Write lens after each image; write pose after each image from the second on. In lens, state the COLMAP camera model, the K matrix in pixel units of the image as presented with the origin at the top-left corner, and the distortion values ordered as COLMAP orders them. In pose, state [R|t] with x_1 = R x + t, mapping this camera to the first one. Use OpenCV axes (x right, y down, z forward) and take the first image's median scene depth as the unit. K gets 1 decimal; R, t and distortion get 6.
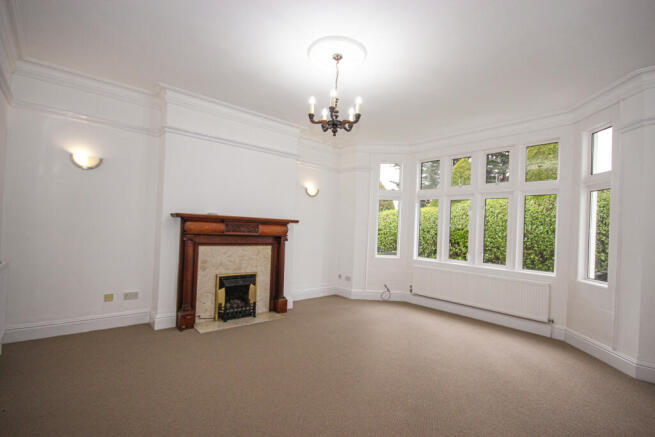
lens RADIAL K [[301.8, 0, 326.9], [0, 301.8, 222.1], [0, 0, 1]] dist [0.000237, 0.000286]
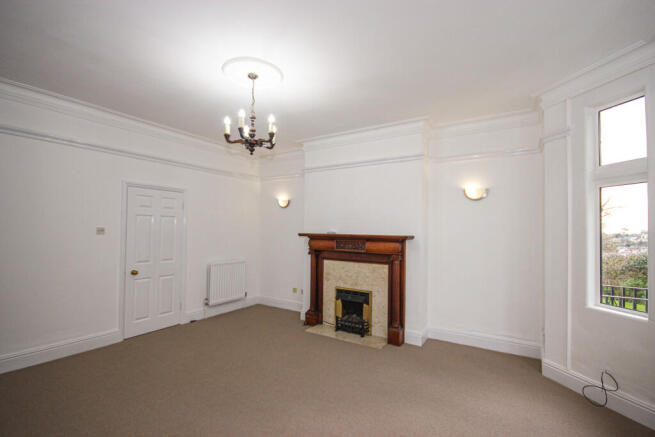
lens RADIAL K [[301.8, 0, 326.9], [0, 301.8, 222.1], [0, 0, 1]] dist [0.000237, 0.000286]
pose [[0.295833, -0.061295, -0.953271, 0.687076], [0.019815, 0.998118, -0.058030, -0.000328], [0.955034, -0.001722, 0.296491, 0.615979]]
